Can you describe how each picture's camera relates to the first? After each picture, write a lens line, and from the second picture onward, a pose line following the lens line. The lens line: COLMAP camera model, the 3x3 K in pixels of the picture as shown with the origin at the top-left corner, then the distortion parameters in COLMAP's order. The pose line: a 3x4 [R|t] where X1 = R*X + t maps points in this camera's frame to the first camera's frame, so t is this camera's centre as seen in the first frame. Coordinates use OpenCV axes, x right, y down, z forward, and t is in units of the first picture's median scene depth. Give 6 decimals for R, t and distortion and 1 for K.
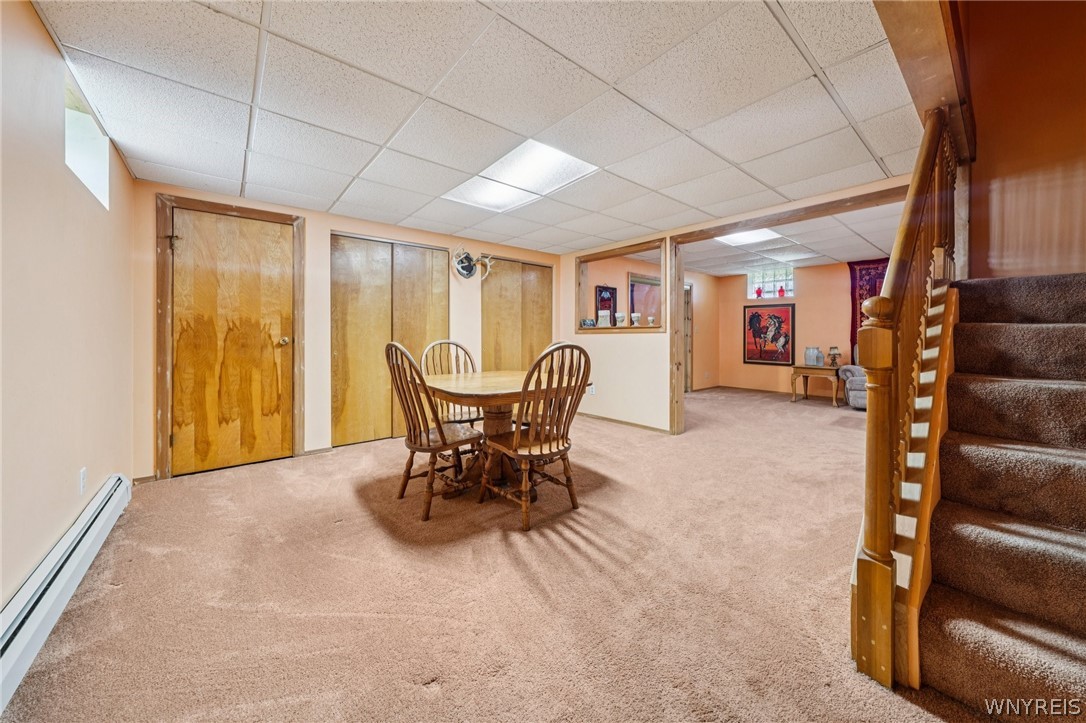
lens RADIAL K [[373.6, 0, 546.0], [0, 373.6, 348.5], [0, 0, 1]] dist [-0.000173, -0.000024]
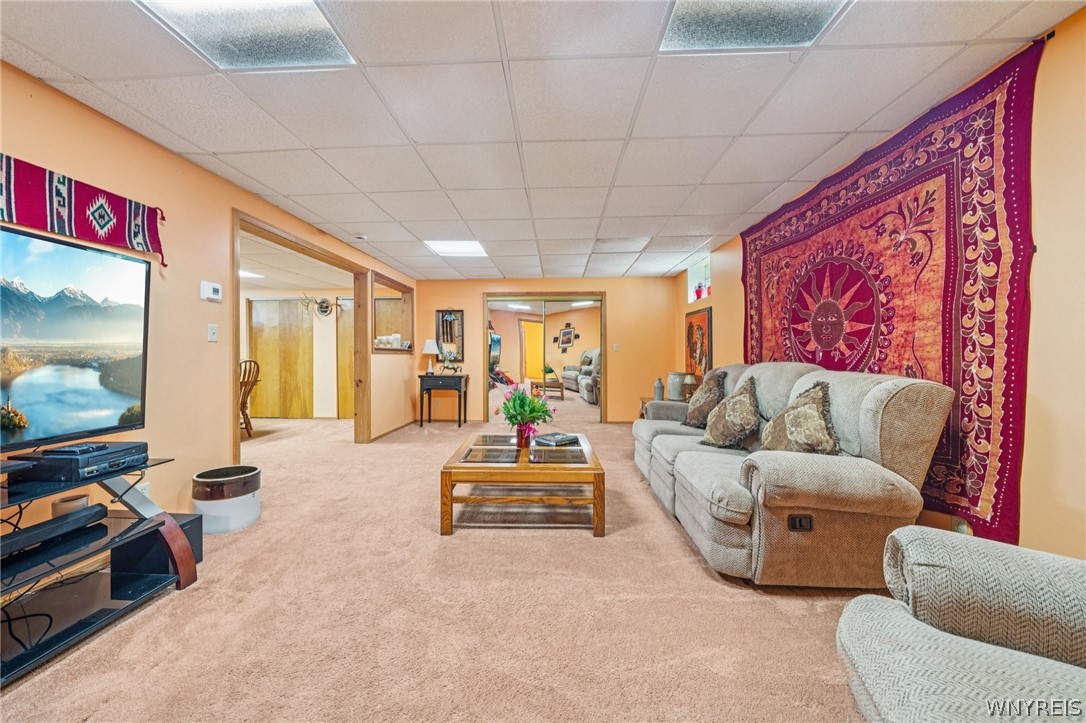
lens RADIAL K [[383.8, 0, 528.2], [0, 383.8, 359.3], [0, 0, 1]] dist [-0.000244, -0.000044]
pose [[0.705539, 0.012658, -0.708558, 0.903183], [-0.027673, 0.999570, -0.009699, -0.011518], [0.708130, 0.026451, 0.705586, 0.293457]]
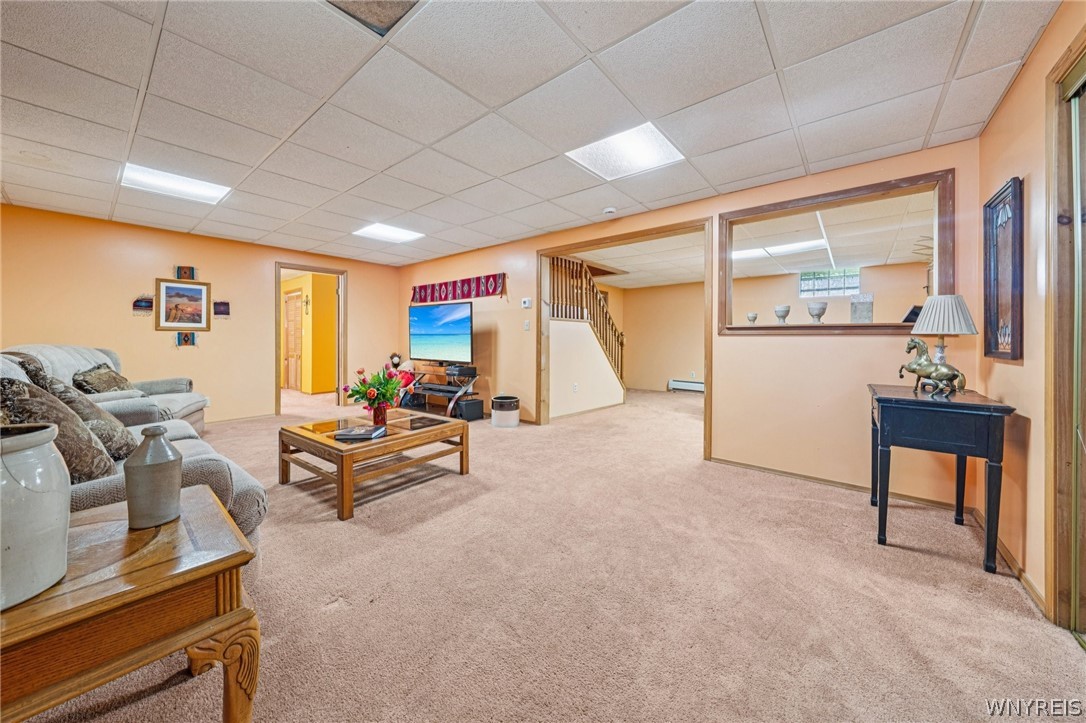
lens RADIAL K [[376.7, 0, 543.8], [0, 376.7, 339.3], [0, 0, 1]] dist [-0.000105, -0.000012]
pose [[-0.984835, 0.000673, -0.173495, 0.501070], [-0.006129, 0.999233, 0.038669, -0.035133], [0.173388, 0.039146, -0.984075, 1.012645]]
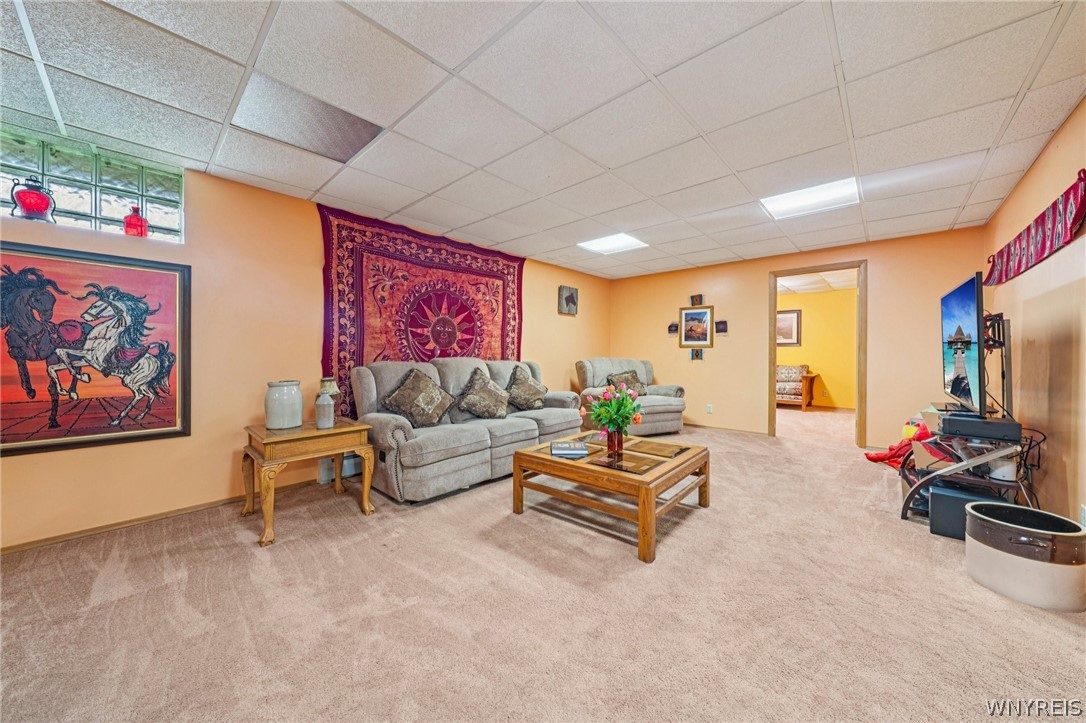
lens RADIAL K [[379.8, 0, 544.7], [0, 379.8, 352.9], [0, 0, 1]] dist [0.000378, 0.000050]
pose [[-0.119209, 0.000643, 0.992869, 0.247596], [0.033848, 0.999421, 0.003417, -0.023507], [-0.992292, 0.034014, -0.119161, 0.690545]]
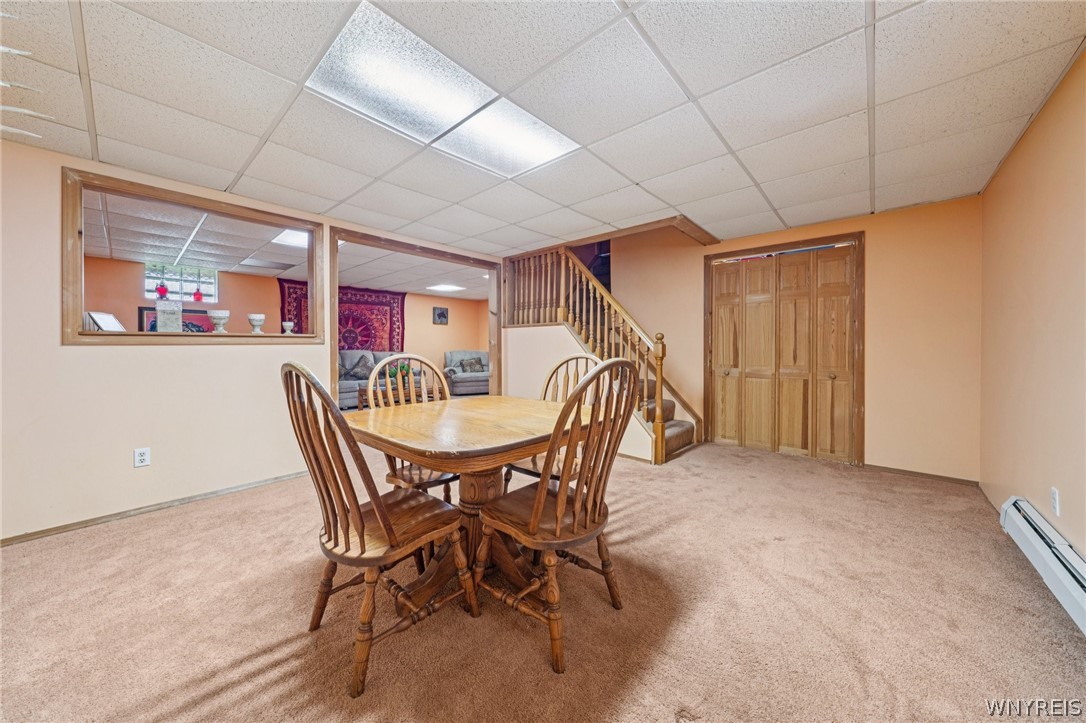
lens RADIAL K [[373.6, 0, 546.0], [0, 373.6, 348.5], [0, 0, 1]] dist [-0.000173, -0.000024]
pose [[-0.139119, -0.002207, 0.990273, -0.301067], [0.039521, 0.999188, 0.007779, -0.010601], [-0.989487, 0.040218, -0.138919, 0.365959]]
